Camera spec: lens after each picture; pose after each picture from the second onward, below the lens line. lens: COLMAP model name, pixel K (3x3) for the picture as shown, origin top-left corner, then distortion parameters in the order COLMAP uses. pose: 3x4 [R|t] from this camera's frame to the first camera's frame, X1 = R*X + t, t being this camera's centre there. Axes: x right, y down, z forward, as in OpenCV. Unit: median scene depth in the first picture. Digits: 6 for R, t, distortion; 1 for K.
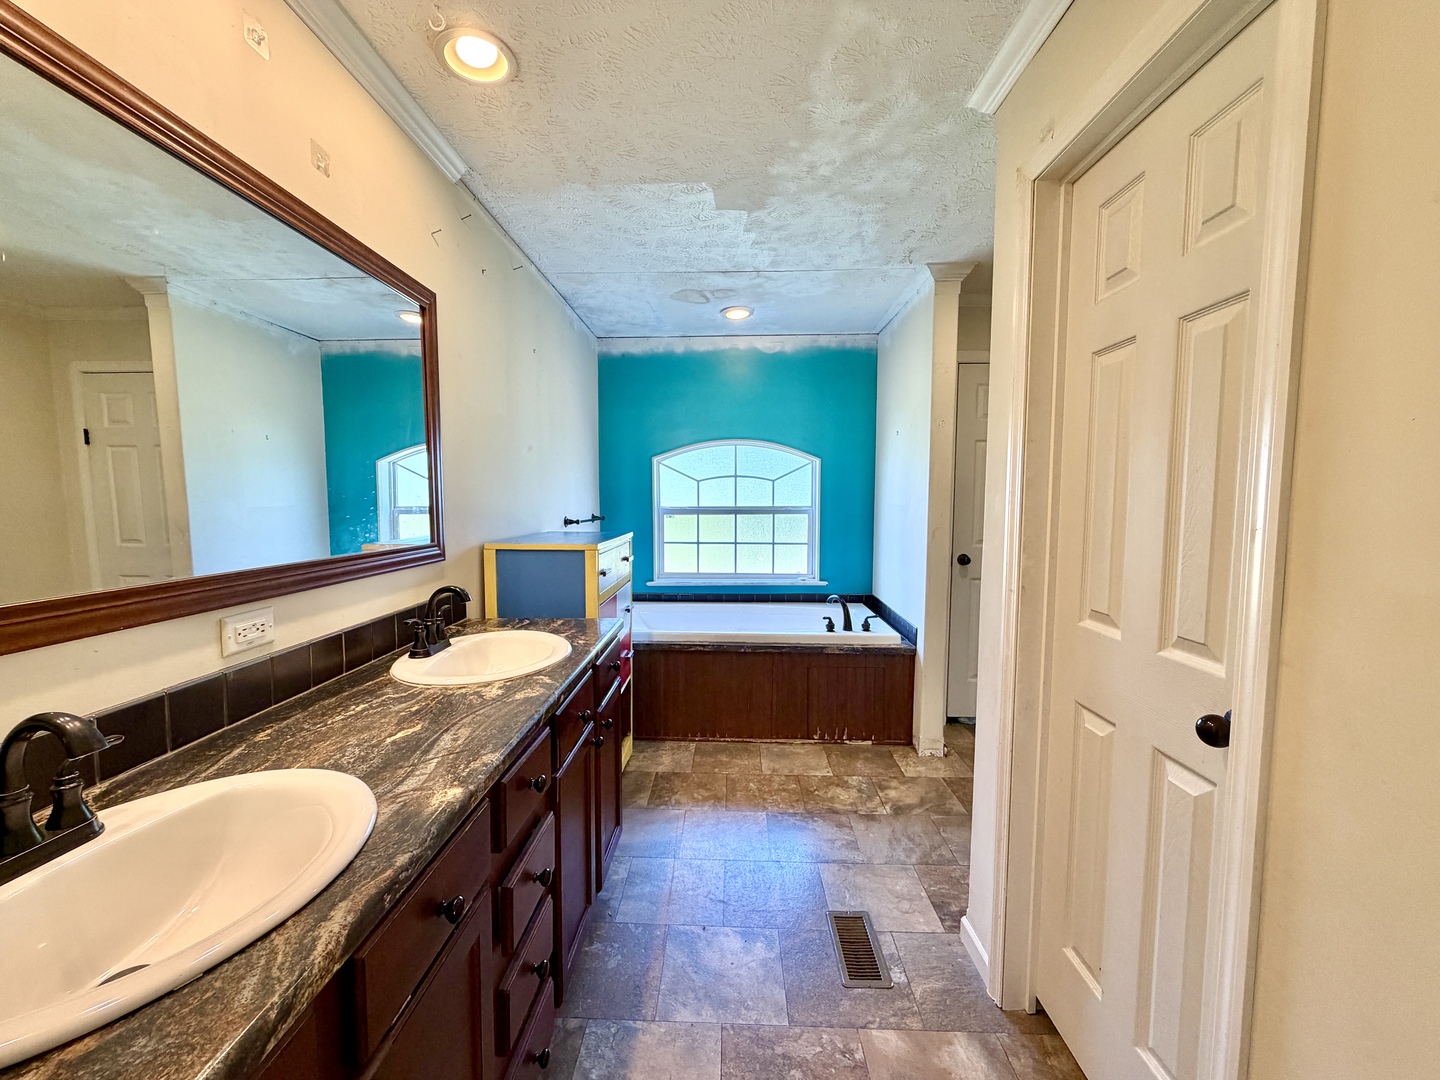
lens RADIAL K [[575.2, 0, 717.4], [0, 575.2, 540.0], [0, 0, 1]] dist [-0.000876, 0.000030]
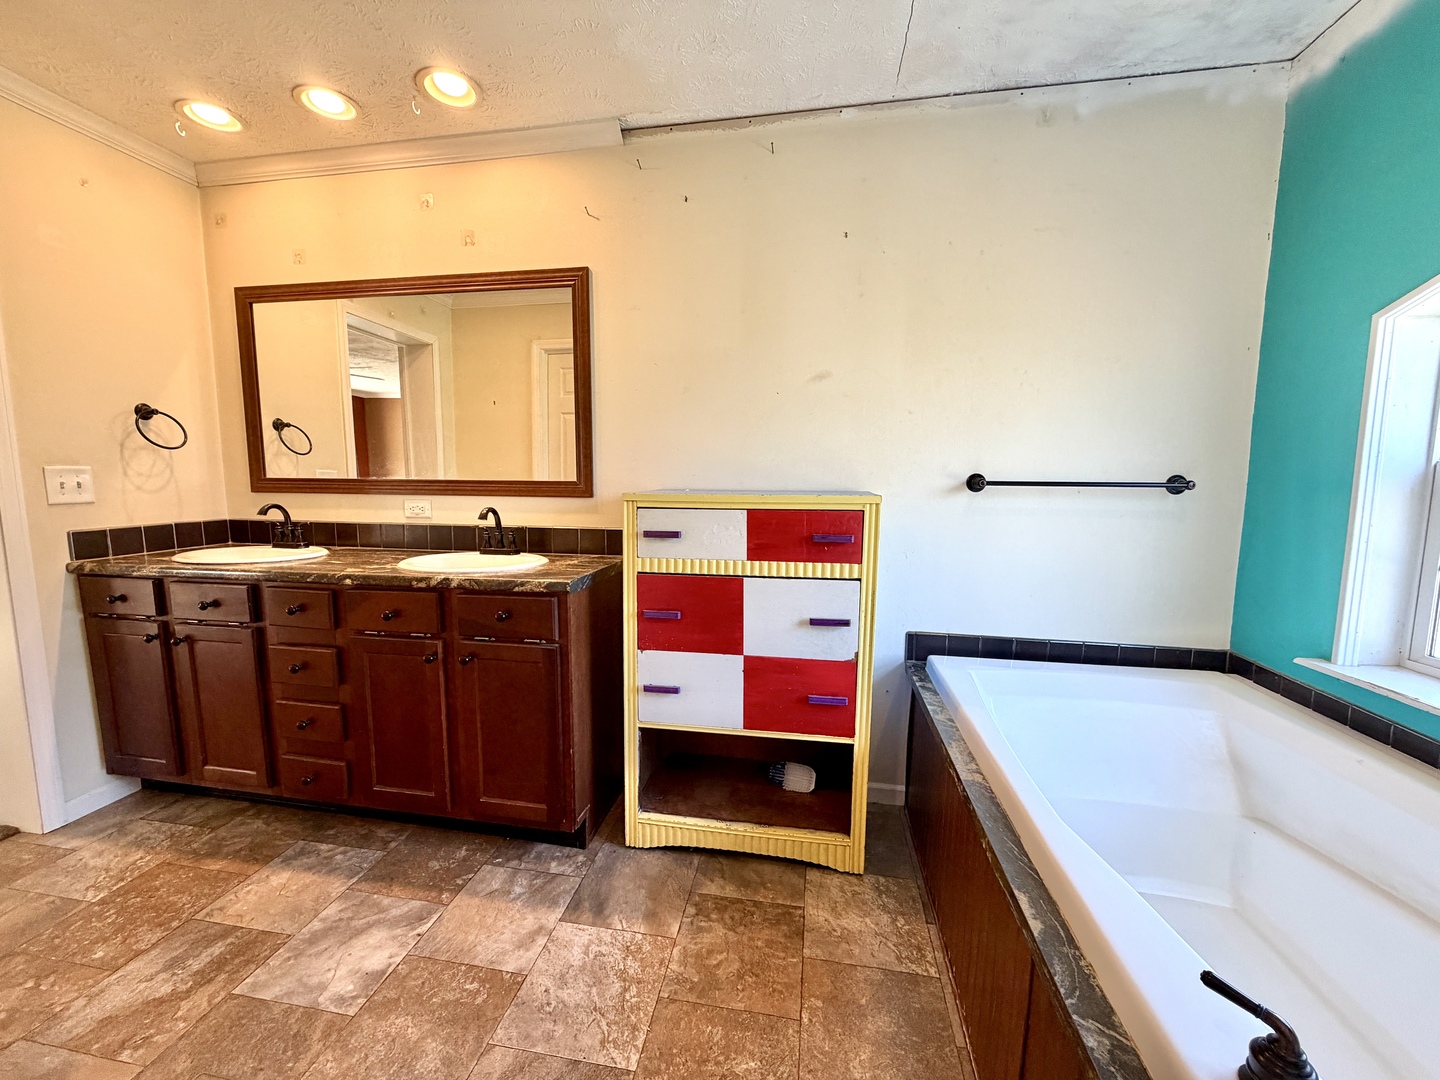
lens RADIAL K [[575.2, 0, 717.8], [0, 575.2, 541.4], [0, 0, 1]] dist [-0.000876, 0.000030]
pose [[-0.149215, 0.108329, -0.982853, 0.575877], [-0.079673, 0.989432, 0.121150, -0.034103], [0.985590, 0.096384, -0.139007, 1.258455]]
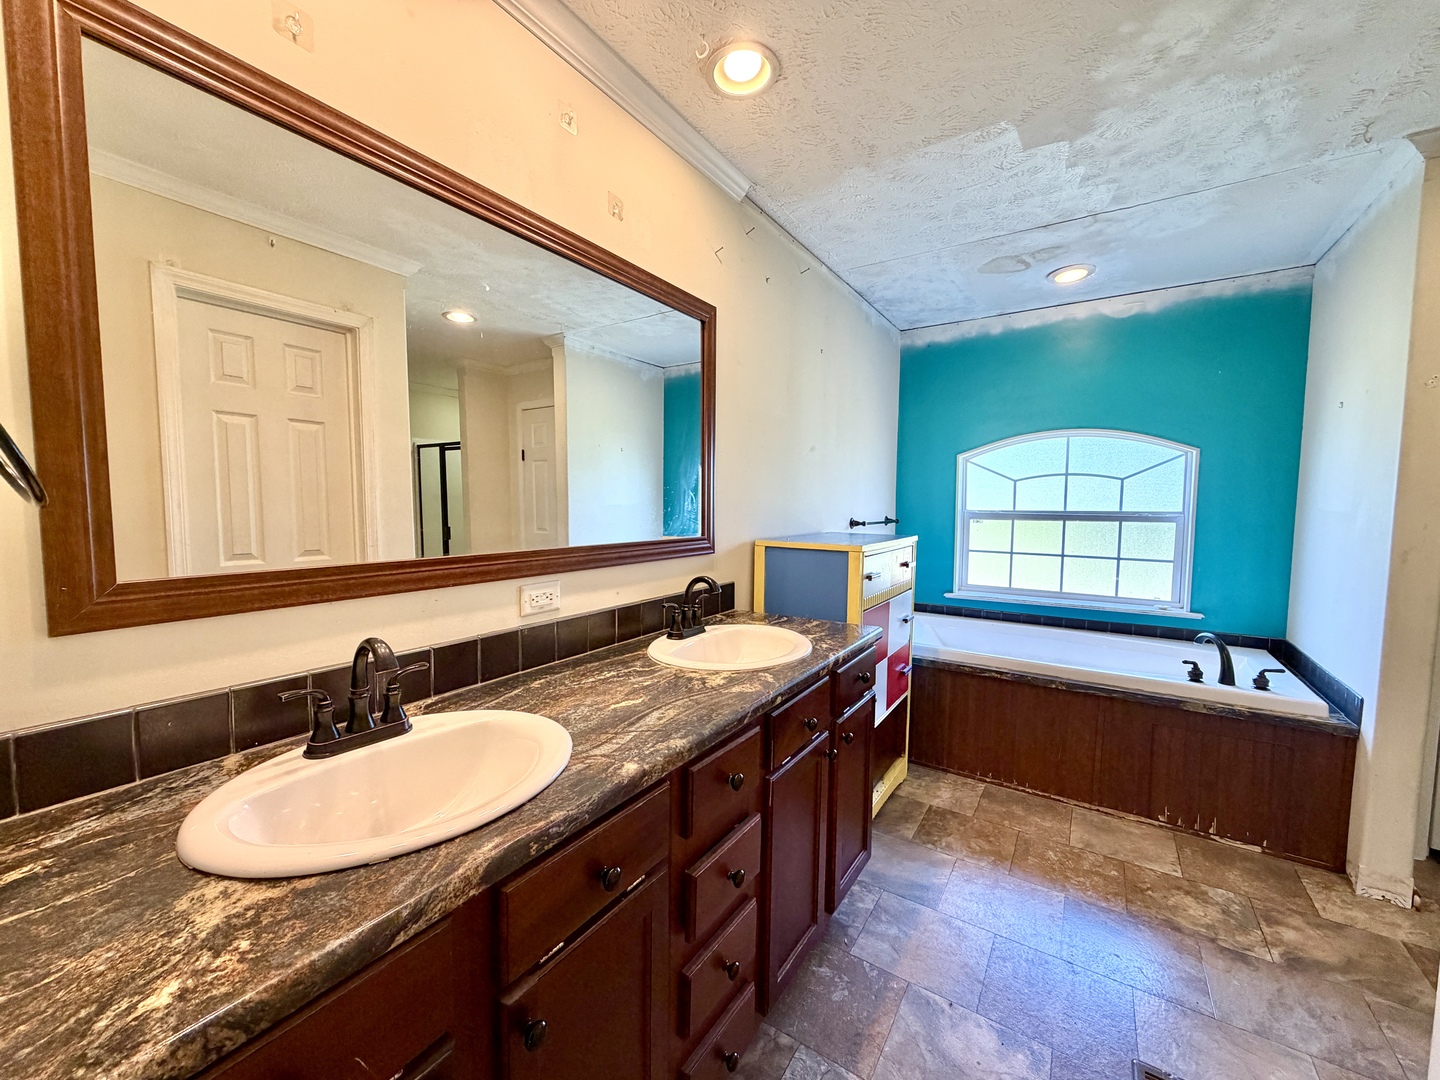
lens RADIAL K [[575.2, 0, 713.9], [0, 575.2, 540.2], [0, 0, 1]] dist [-0.000876, 0.000030]
pose [[0.848328, 0.041174, -0.527868, 0.083369], [-0.045696, 0.998945, 0.004482, 0.005215], [0.527495, 0.020319, 0.849315, 0.071559]]
